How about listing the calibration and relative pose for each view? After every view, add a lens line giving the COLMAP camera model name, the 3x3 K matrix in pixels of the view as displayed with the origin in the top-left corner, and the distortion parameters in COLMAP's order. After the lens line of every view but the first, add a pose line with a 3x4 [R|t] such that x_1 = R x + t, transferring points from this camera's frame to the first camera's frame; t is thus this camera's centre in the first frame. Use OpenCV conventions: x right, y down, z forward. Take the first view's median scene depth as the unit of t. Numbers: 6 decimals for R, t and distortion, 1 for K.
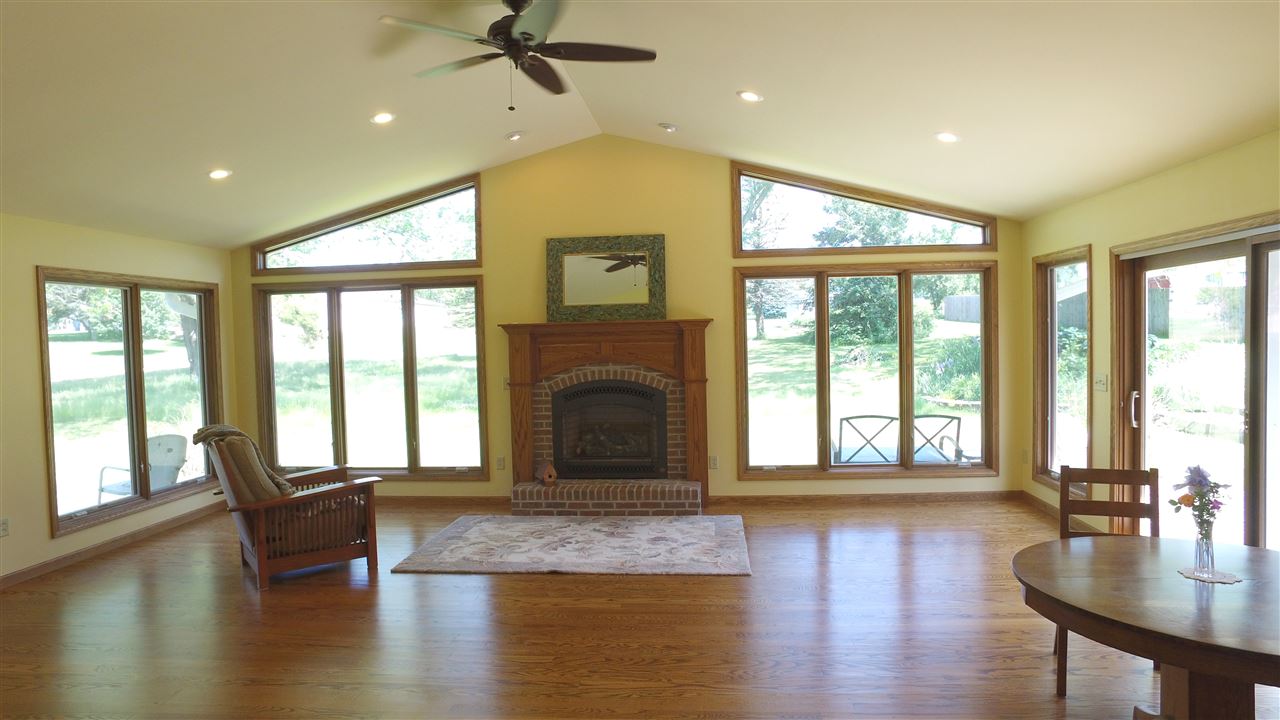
lens RADIAL K [[752.7, 0, 643.3], [0, 752.7, 363.9], [0, 0, 1]] dist [-0.071544, 0.015251]
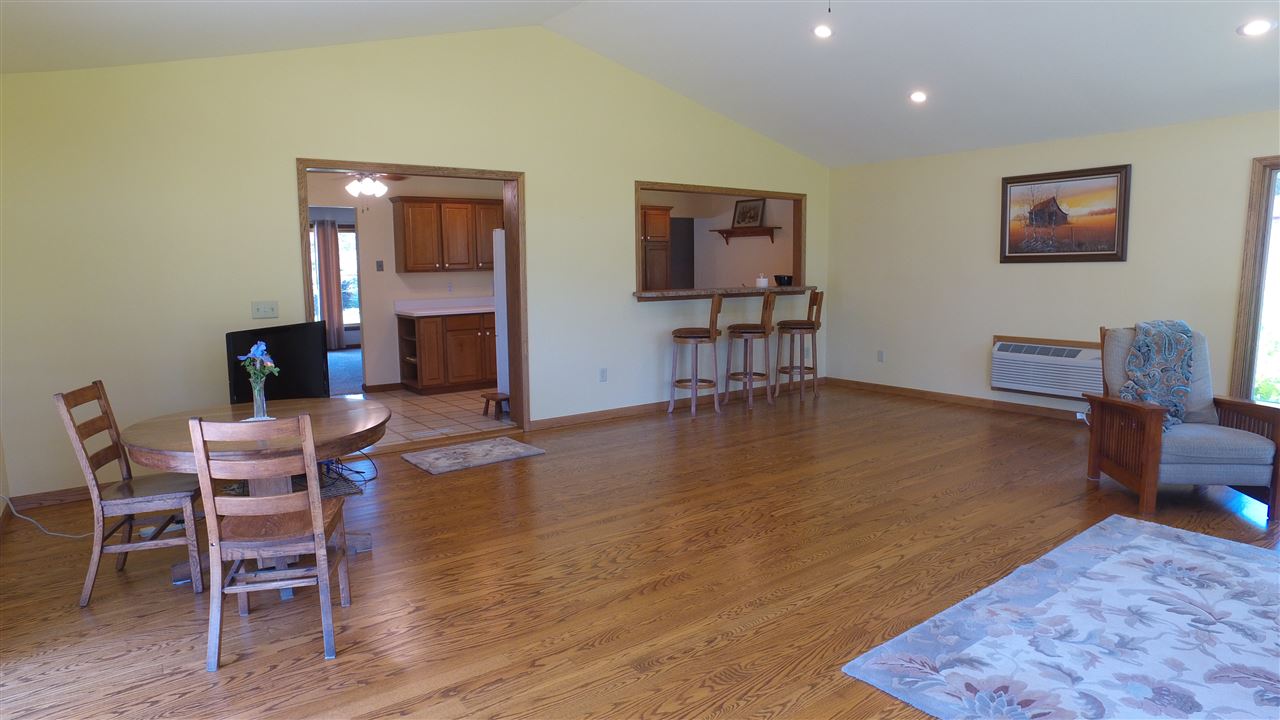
lens RADIAL K [[752.7, 0, 641.5], [0, 752.7, 364.1], [0, 0, 1]] dist [-0.071544, 0.015251]
pose [[-0.744396, 0.118518, -0.657136, 0.541972], [0.004021, 0.984900, 0.173076, -0.026466], [0.667726, 0.126195, -0.733632, 1.189536]]
